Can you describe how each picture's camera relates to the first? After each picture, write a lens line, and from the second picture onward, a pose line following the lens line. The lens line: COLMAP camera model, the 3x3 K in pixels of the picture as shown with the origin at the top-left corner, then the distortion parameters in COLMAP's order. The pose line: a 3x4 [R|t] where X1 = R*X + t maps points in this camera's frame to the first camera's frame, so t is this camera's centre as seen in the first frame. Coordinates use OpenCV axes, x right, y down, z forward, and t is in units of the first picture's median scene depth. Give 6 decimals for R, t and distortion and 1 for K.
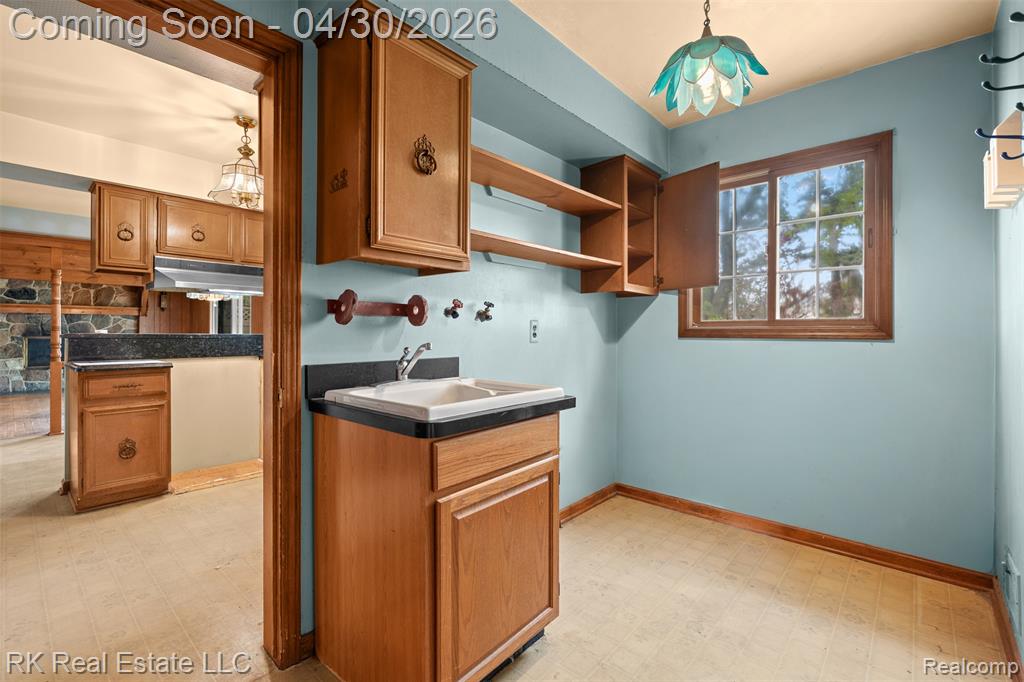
lens RADIAL K [[459.2, 0, 527.6], [0, 459.2, 334.4], [0, 0, 1]] dist [-0.004877, 0.000168]
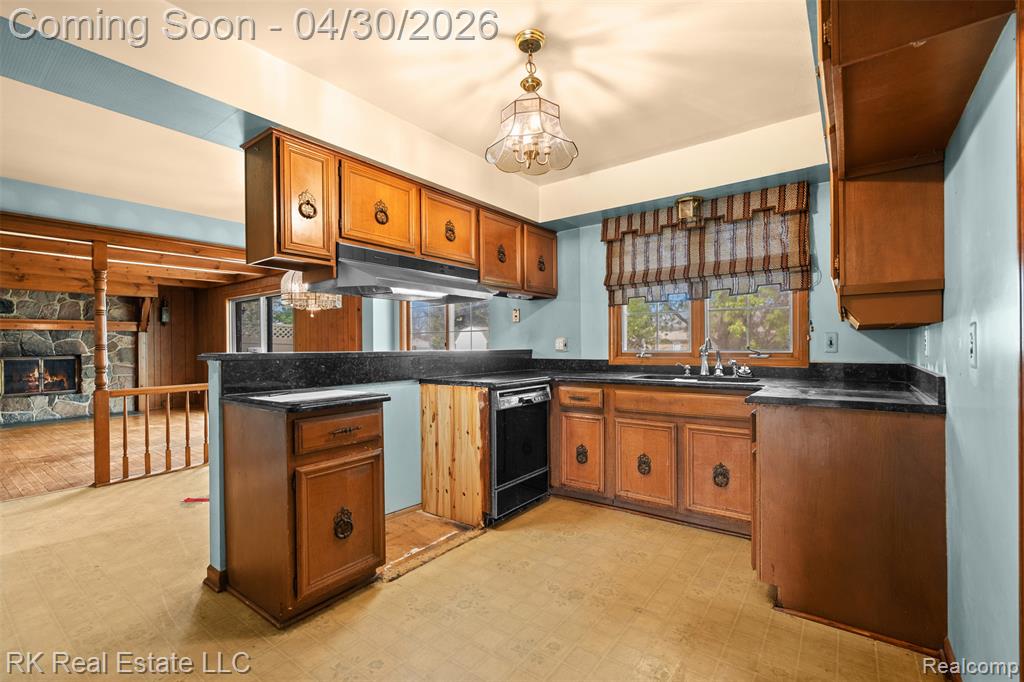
lens RADIAL K [[459.2, 0, 532.4], [0, 459.2, 350.0], [0, 0, 1]] dist [-0.004877, 0.000168]
pose [[0.996462, -0.011502, 0.083257, -0.527945], [0.011233, 0.999930, 0.003703, -0.003967], [-0.083294, -0.002754, 0.996521, 0.247114]]
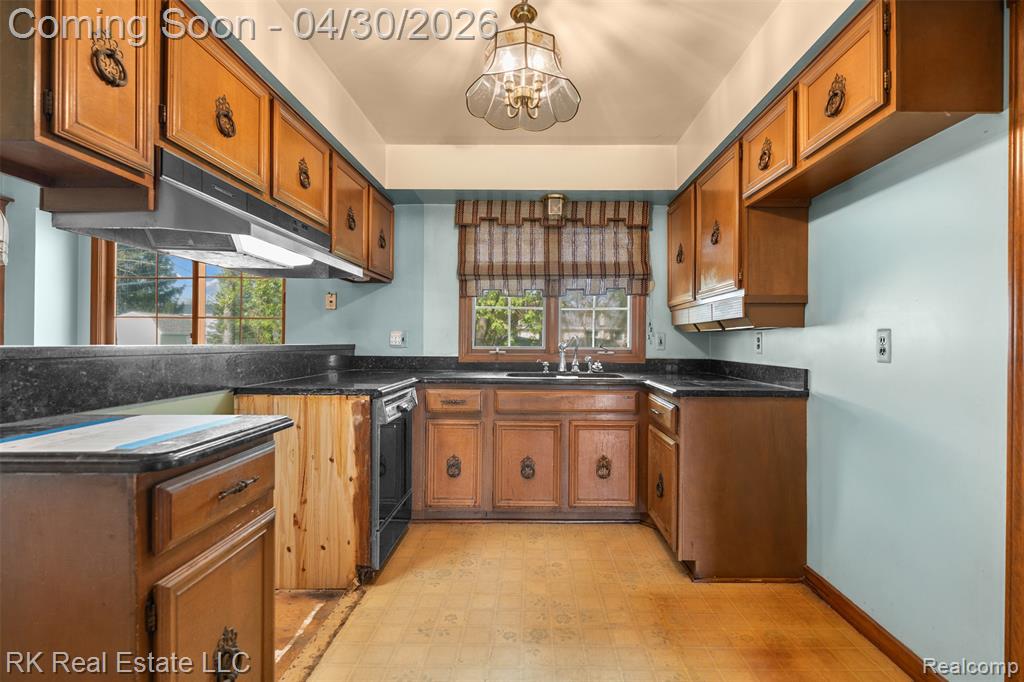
lens RADIAL K [[459.2, 0, 544.3], [0, 459.2, 342.5], [0, 0, 1]] dist [-0.004877, 0.000168]
pose [[0.751682, 0.002035, 0.659523, -0.754613], [-0.001704, 0.999998, -0.001144, -0.004434], [-0.659524, -0.000264, 0.751683, 0.450343]]
